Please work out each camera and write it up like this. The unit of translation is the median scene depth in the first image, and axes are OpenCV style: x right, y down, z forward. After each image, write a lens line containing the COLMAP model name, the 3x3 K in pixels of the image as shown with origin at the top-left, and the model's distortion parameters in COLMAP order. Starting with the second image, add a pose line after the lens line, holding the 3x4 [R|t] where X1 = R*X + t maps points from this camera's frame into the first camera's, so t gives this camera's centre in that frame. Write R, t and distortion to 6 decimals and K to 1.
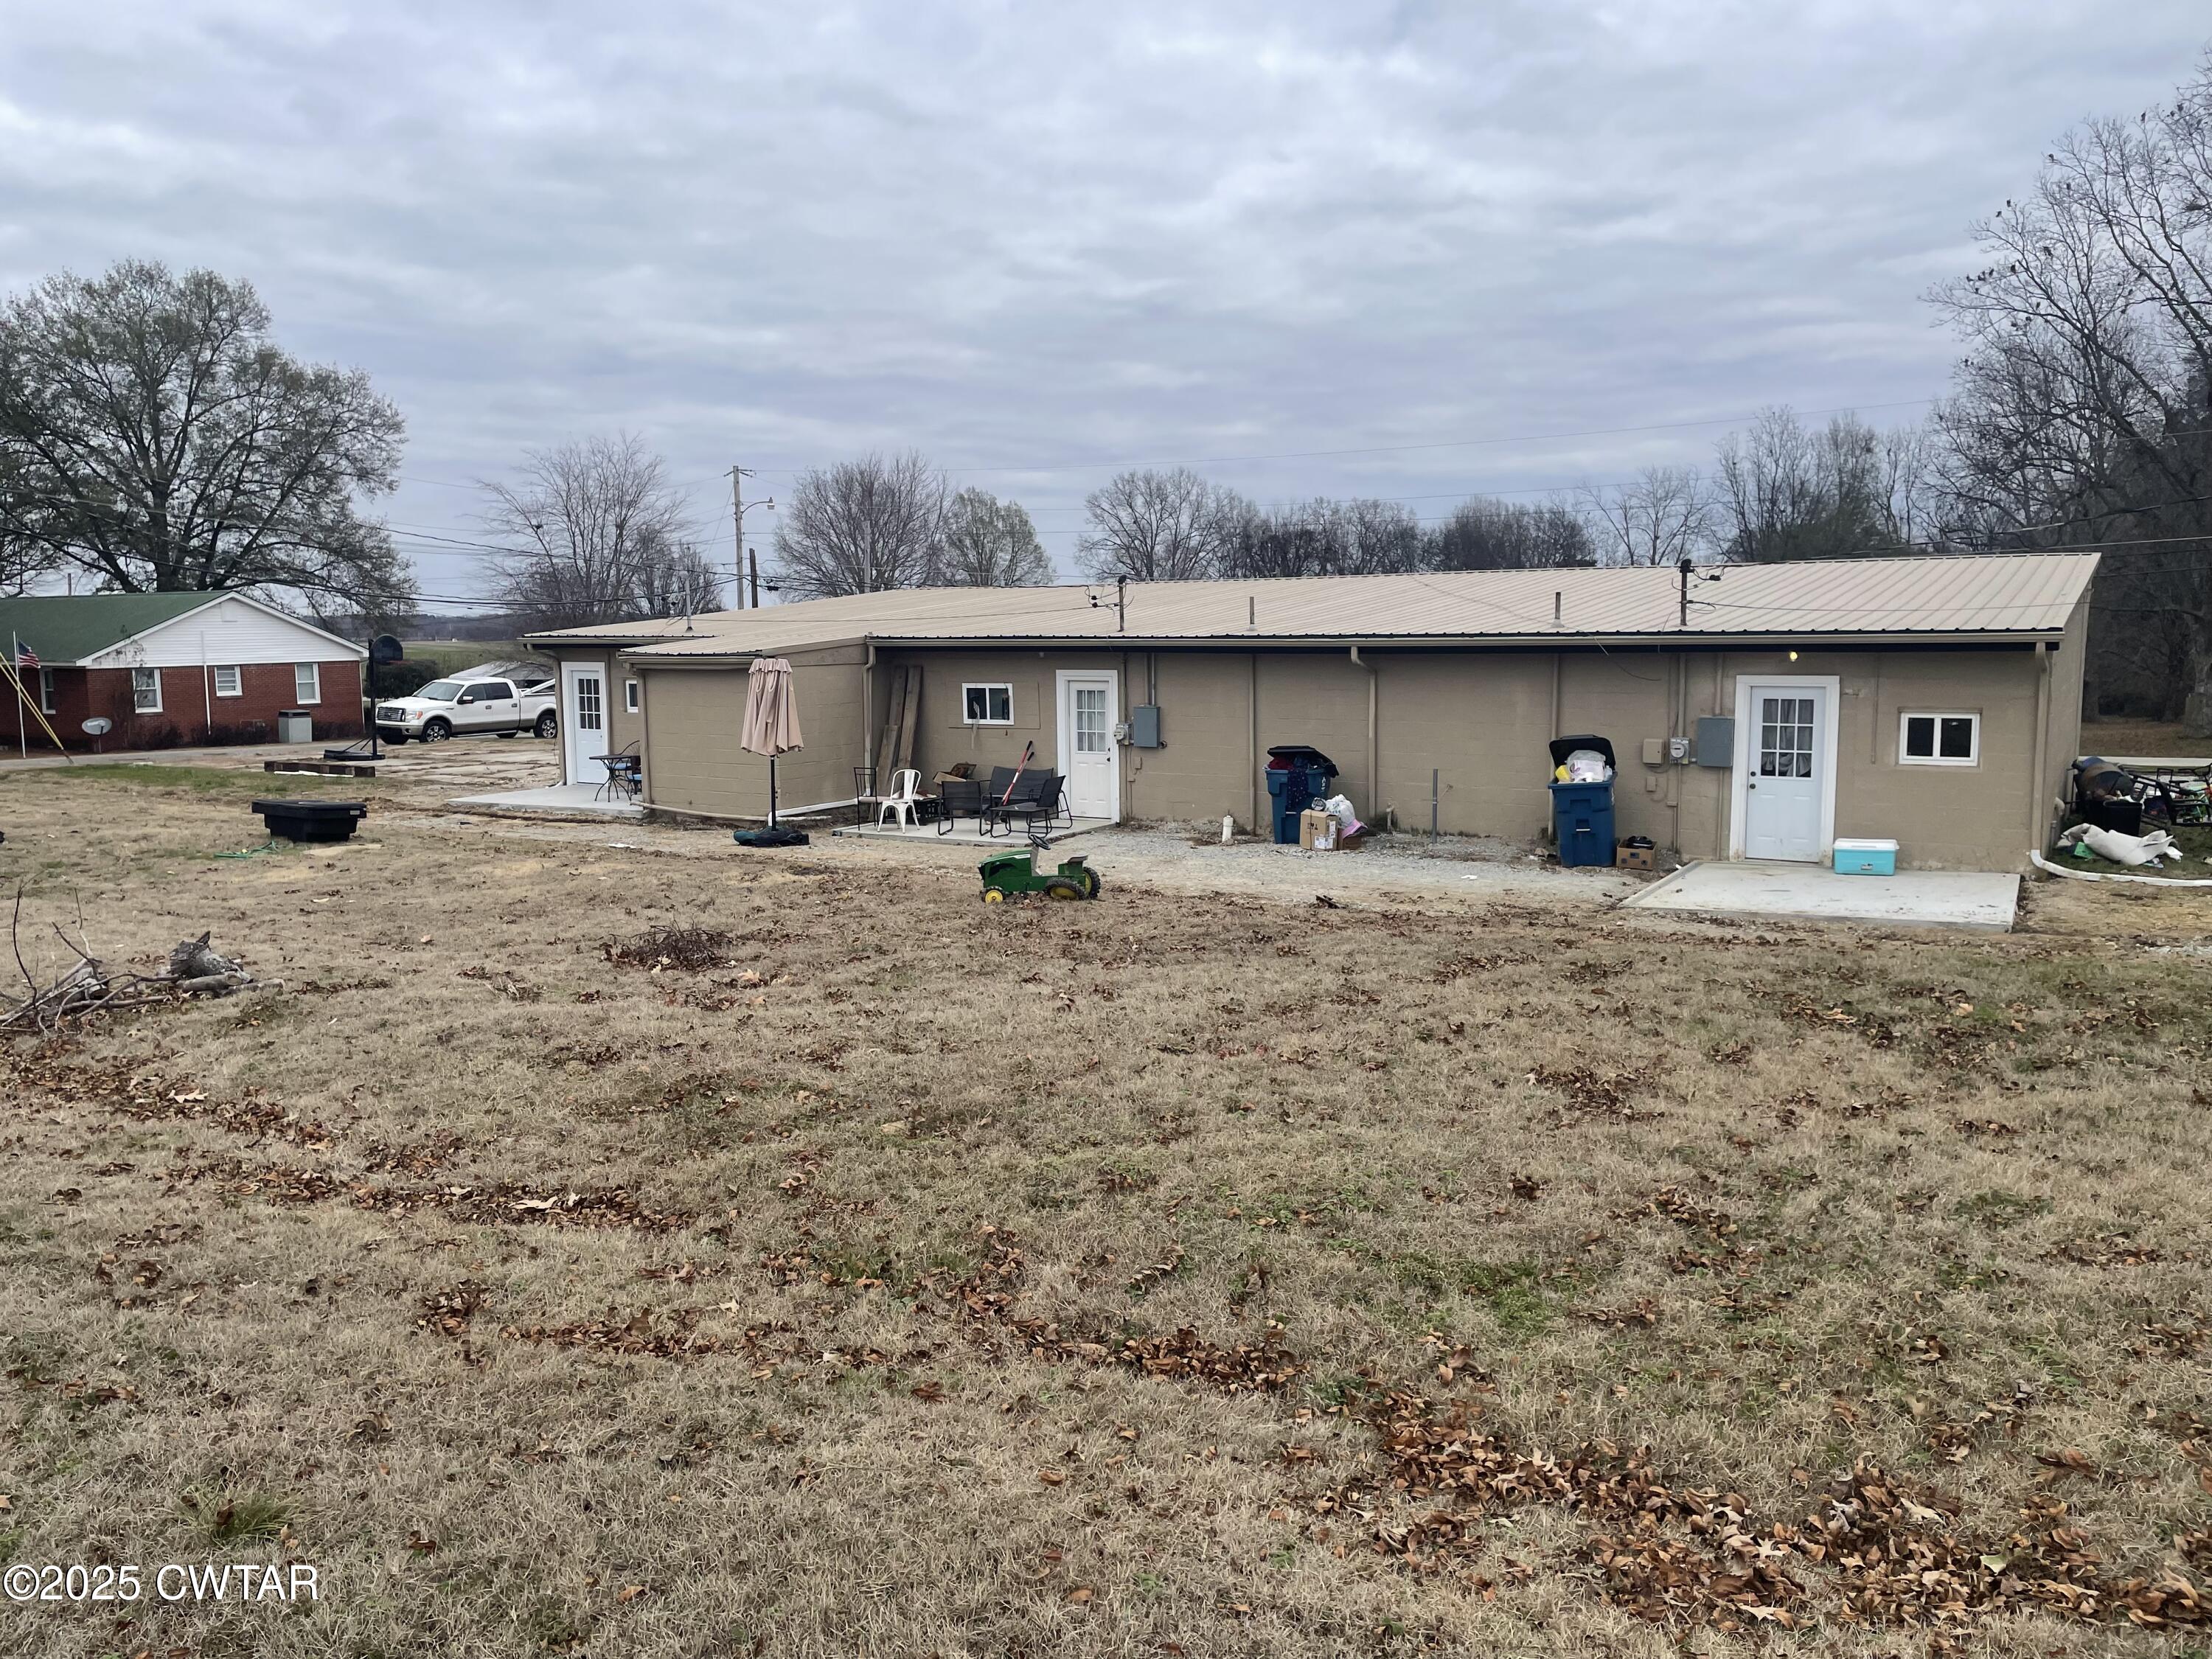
lens RADIAL K [[1682.0, 0, 1106.0], [0, 1682.0, 829.5], [0, 0, 1]] dist [0.098851, -0.178765]
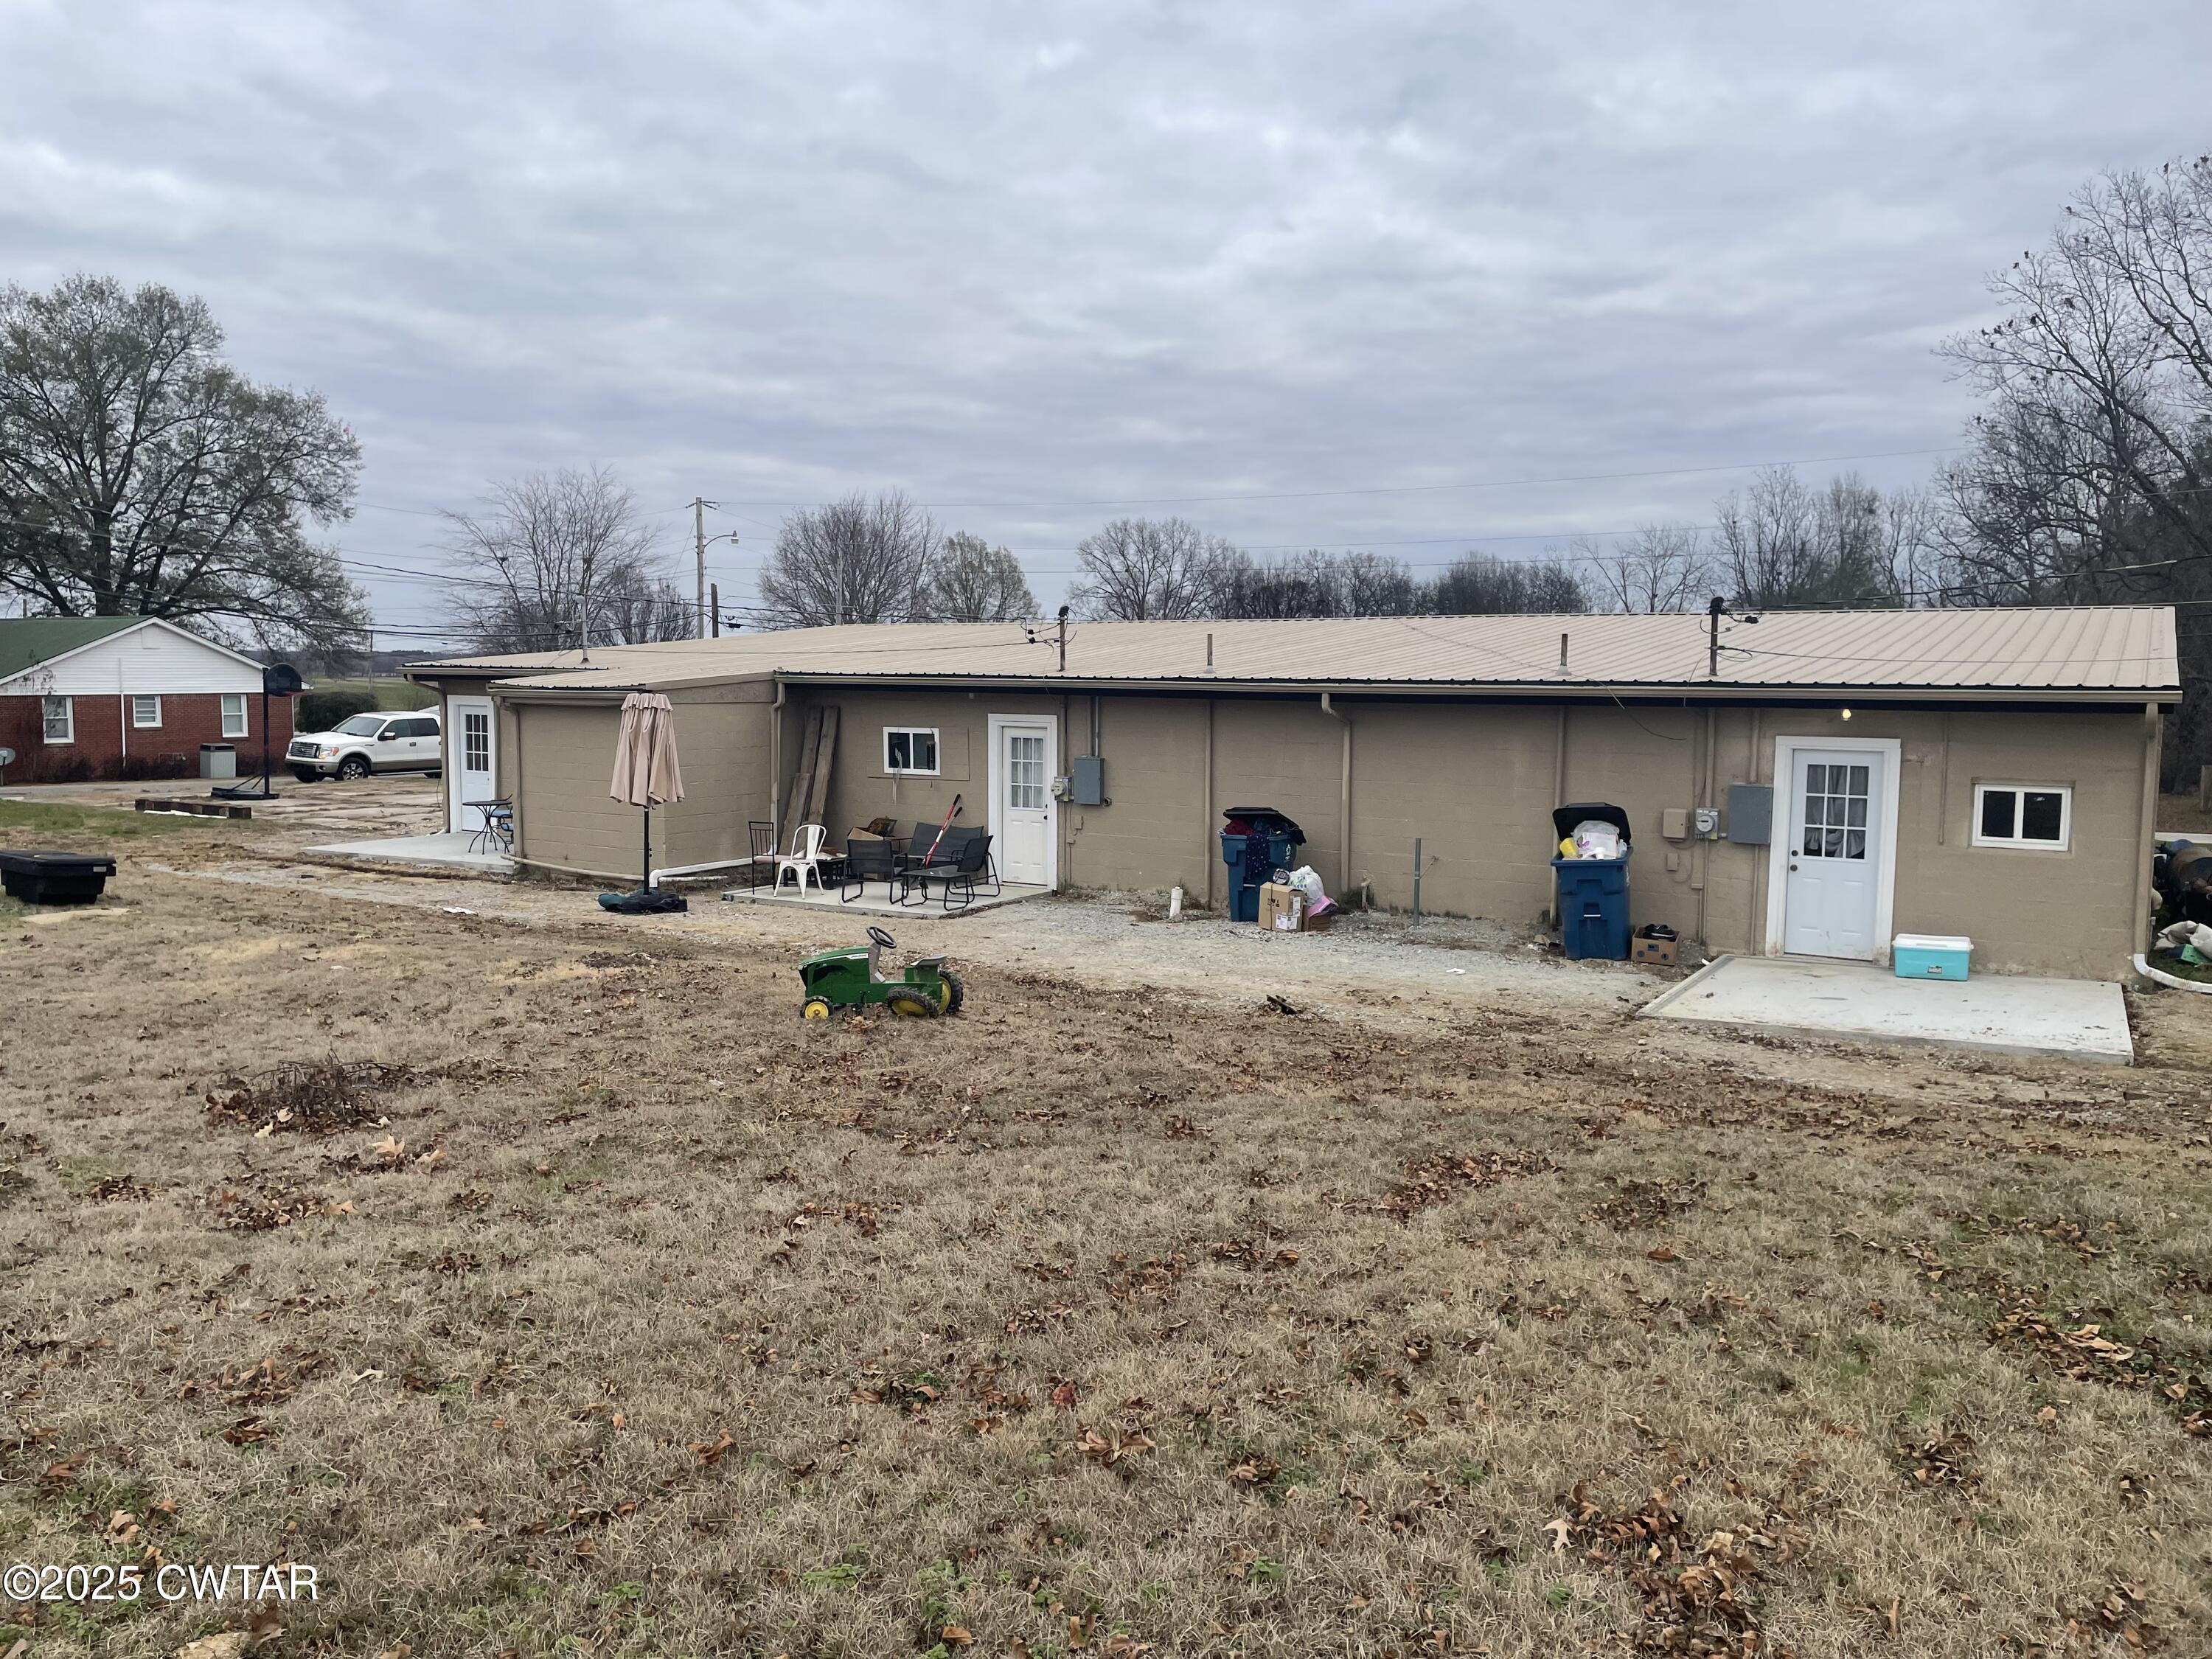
lens RADIAL K [[1682.0, 0, 1106.0], [0, 1682.0, 829.5], [0, 0, 1]] dist [0.098851, -0.178765]
pose [[0.999799, 0.019560, 0.004384, 0.027788], [-0.019425, 0.999389, -0.029047, -0.010289], [-0.004949, 0.028956, 0.999568, 0.123126]]
